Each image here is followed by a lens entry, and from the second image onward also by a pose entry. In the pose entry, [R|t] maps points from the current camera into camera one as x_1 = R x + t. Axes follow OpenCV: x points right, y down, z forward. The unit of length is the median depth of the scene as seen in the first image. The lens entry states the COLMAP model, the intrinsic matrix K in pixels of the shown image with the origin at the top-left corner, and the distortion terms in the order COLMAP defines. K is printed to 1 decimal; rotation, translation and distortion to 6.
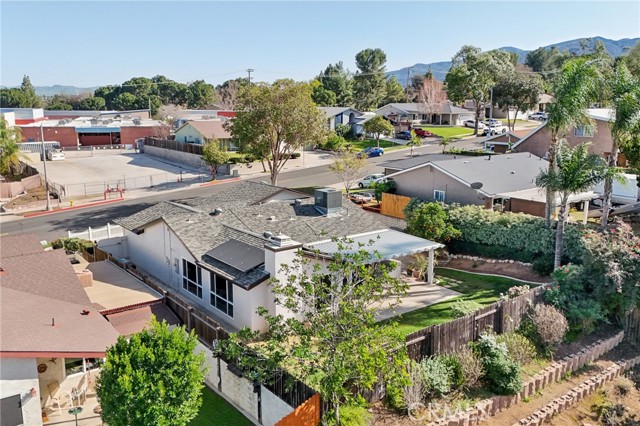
lens RADIAL K [[556.6, 0, 320.0], [0, 556.6, 213.0], [0, 0, 1]] dist [0.102362, -0.139621]
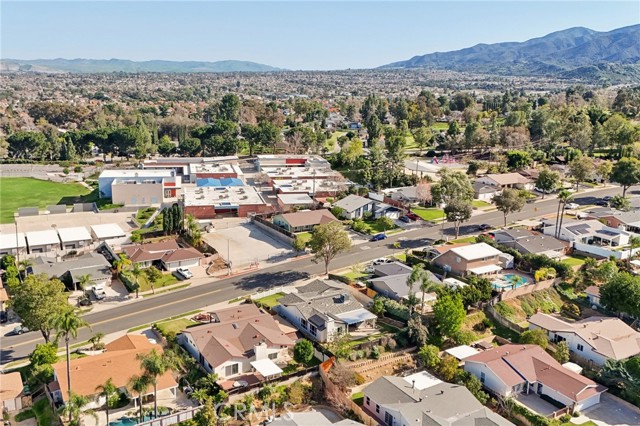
lens RADIAL K [[563.7, 0, 320.0], [0, 563.7, 213.0], [0, 0, 1]] dist [0.098510, -0.139623]
pose [[0.995439, 0.038652, -0.087220, 0.147792], [-0.035951, 0.998830, 0.032333, -0.651520], [0.088368, -0.029049, 0.995664, -2.351729]]
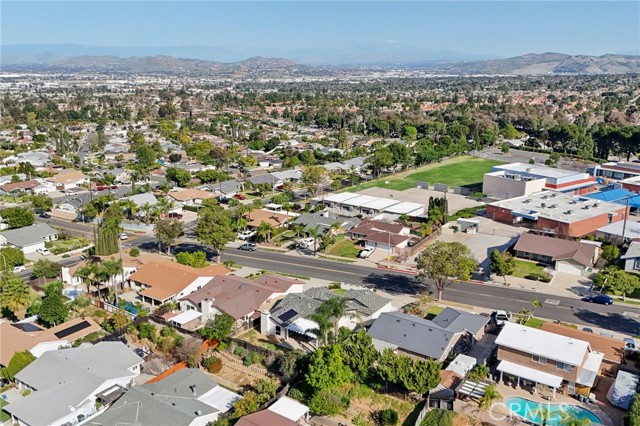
lens RADIAL K [[549.8, 0, 330.1], [0, 549.8, 213.0], [0, 0, 1]] dist [0.058227, -0.004646]
pose [[0.322779, 0.241508, -0.915144, 2.652859], [-0.194363, 0.963204, 0.185638, -1.093718], [0.926303, 0.117950, 0.357842, -0.037173]]
